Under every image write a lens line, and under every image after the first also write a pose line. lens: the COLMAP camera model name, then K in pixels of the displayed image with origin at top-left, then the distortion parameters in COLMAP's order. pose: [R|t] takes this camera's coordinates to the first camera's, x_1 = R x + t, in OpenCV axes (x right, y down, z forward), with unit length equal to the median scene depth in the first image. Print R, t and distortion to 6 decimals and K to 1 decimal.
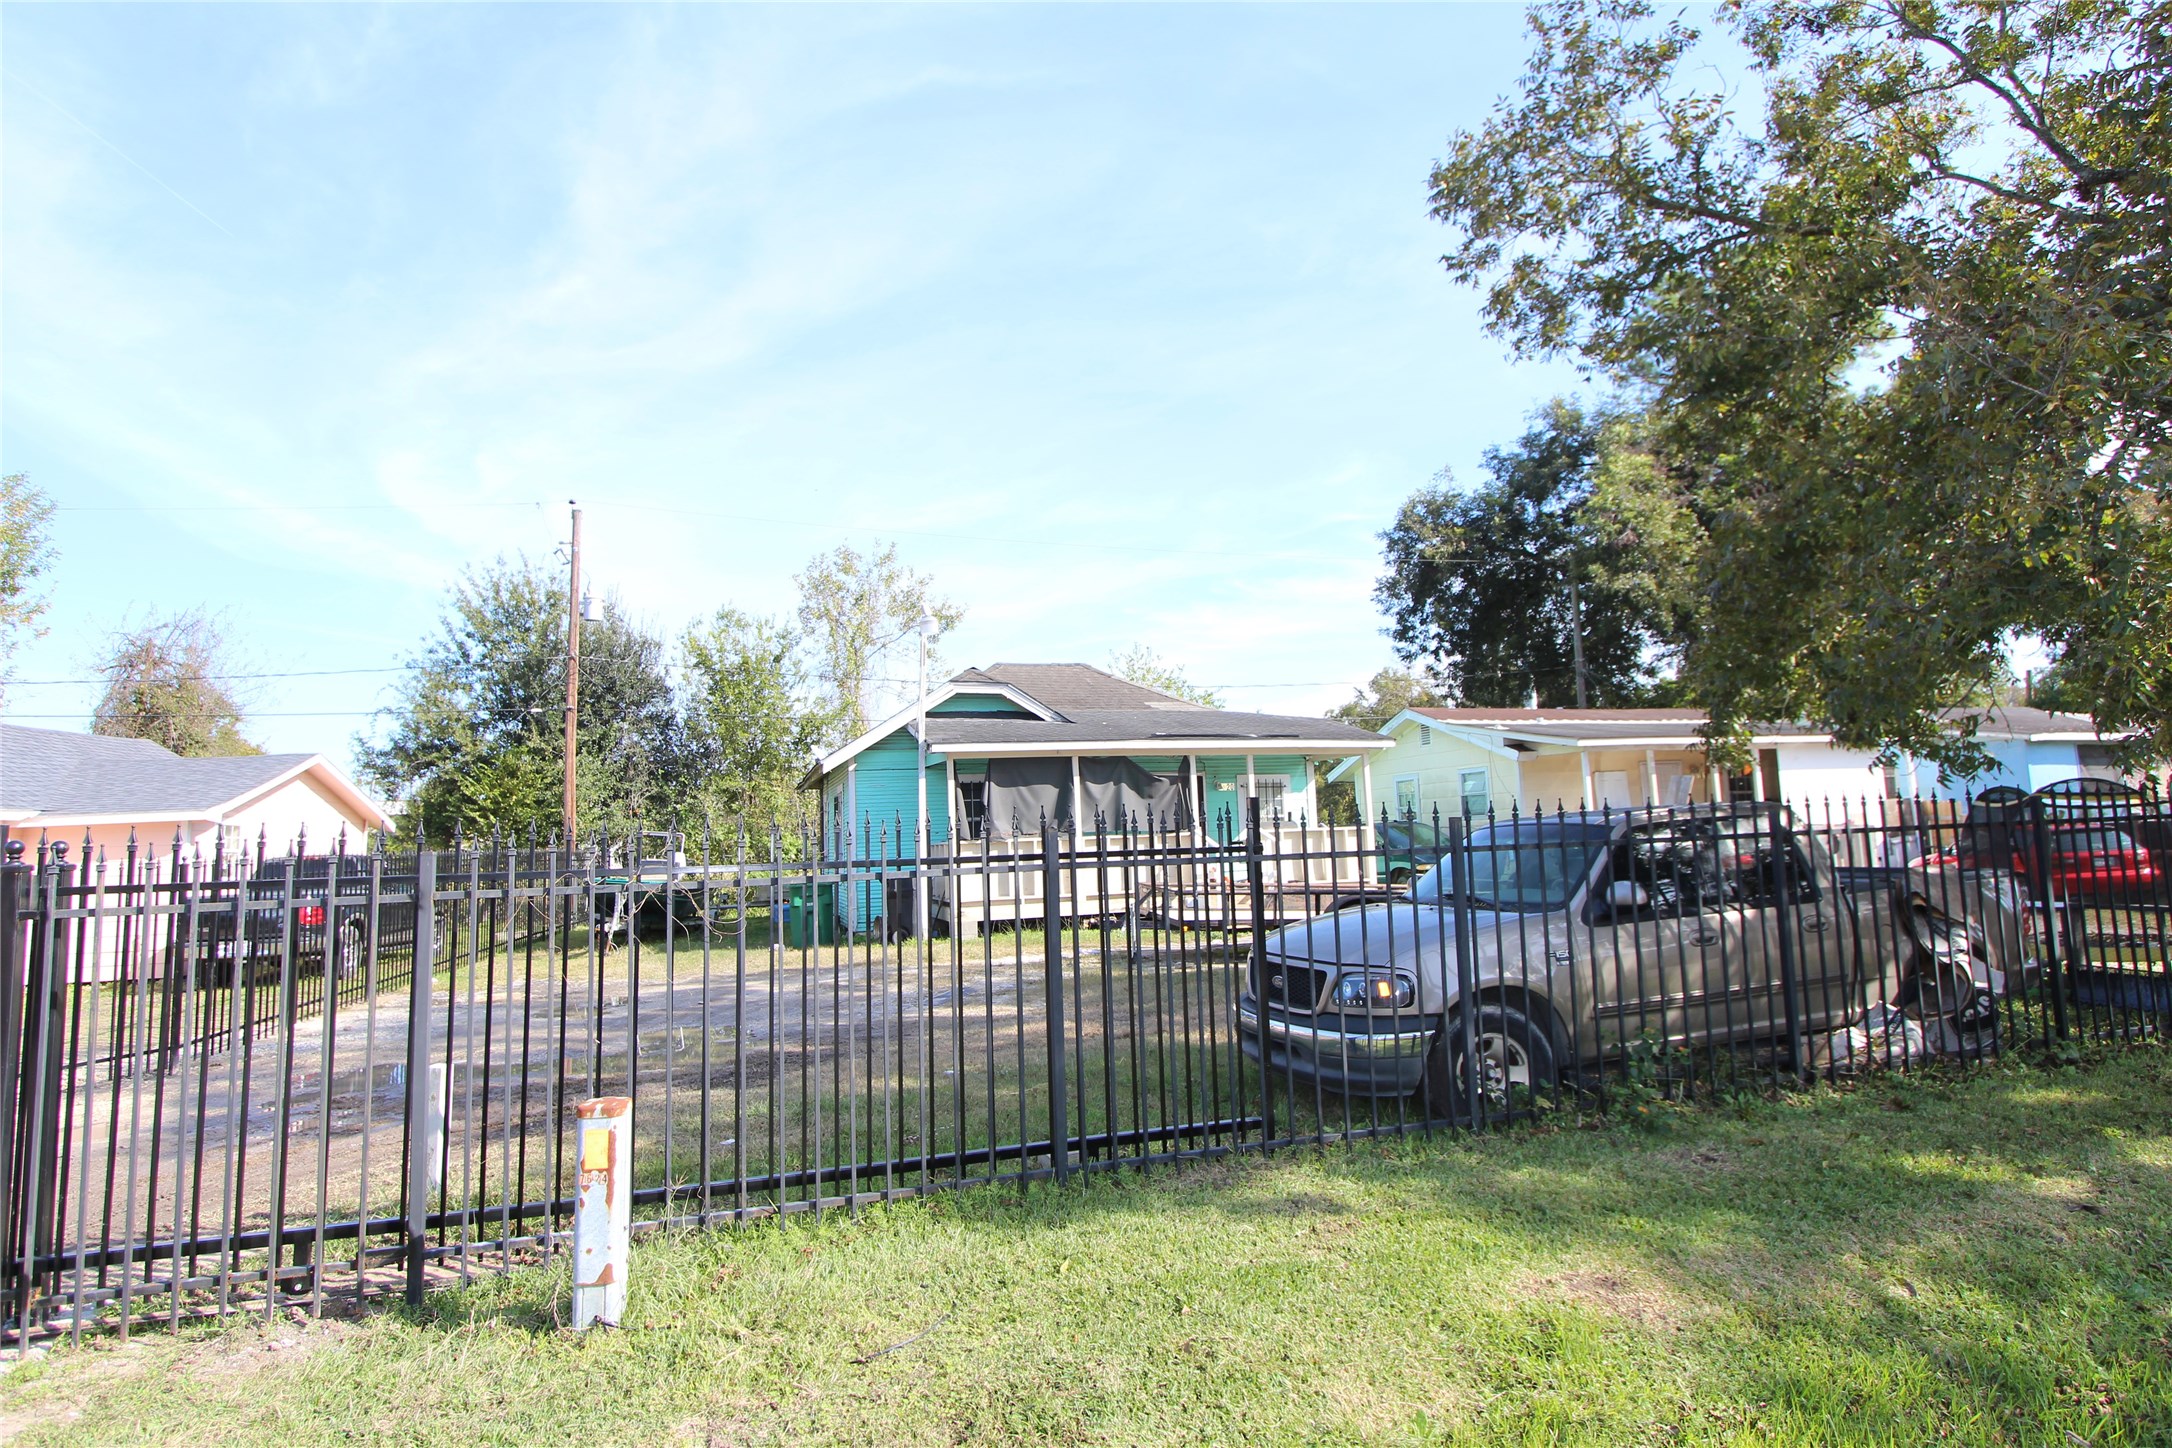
lens RADIAL K [[1107.3, 0, 1069.8], [0, 1107.3, 721.3], [0, 0, 1]] dist [-0.003152, 0.000026]
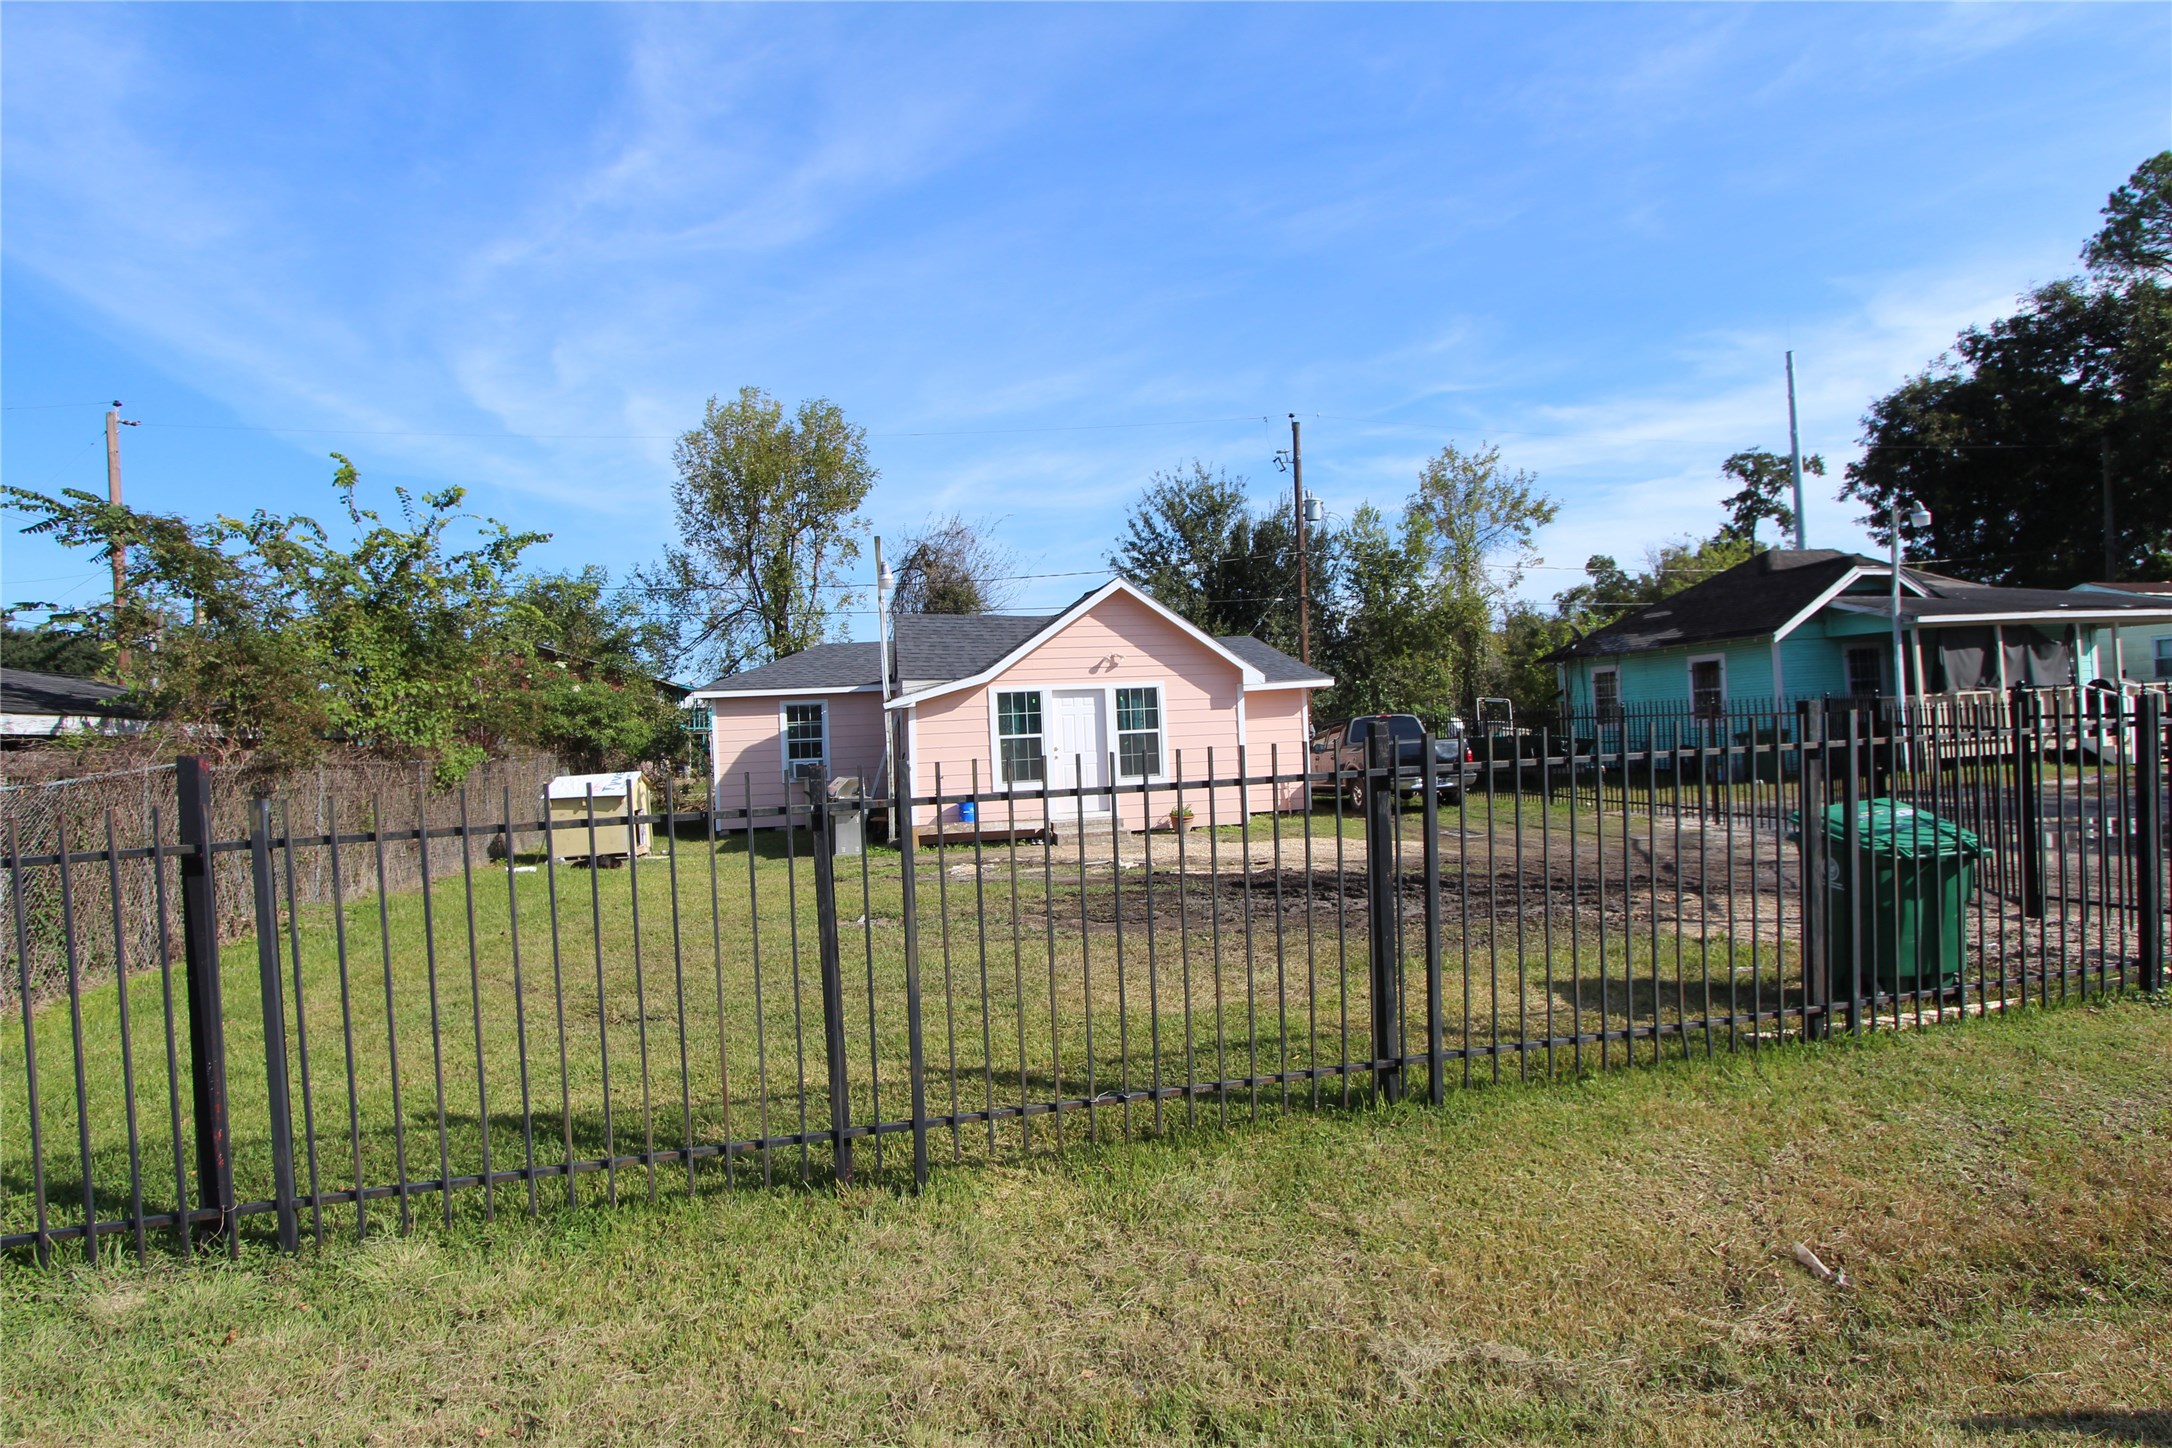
lens RADIAL K [[1153.5, 0, 1086.6], [0, 1153.5, 725.1], [0, 0, 1]] dist [-0.002777, -0.001225]
pose [[0.999090, -0.017699, -0.038804, -0.569445], [0.021315, 0.995264, 0.094840, -0.000215], [0.036942, -0.095581, 0.994736, -0.190659]]
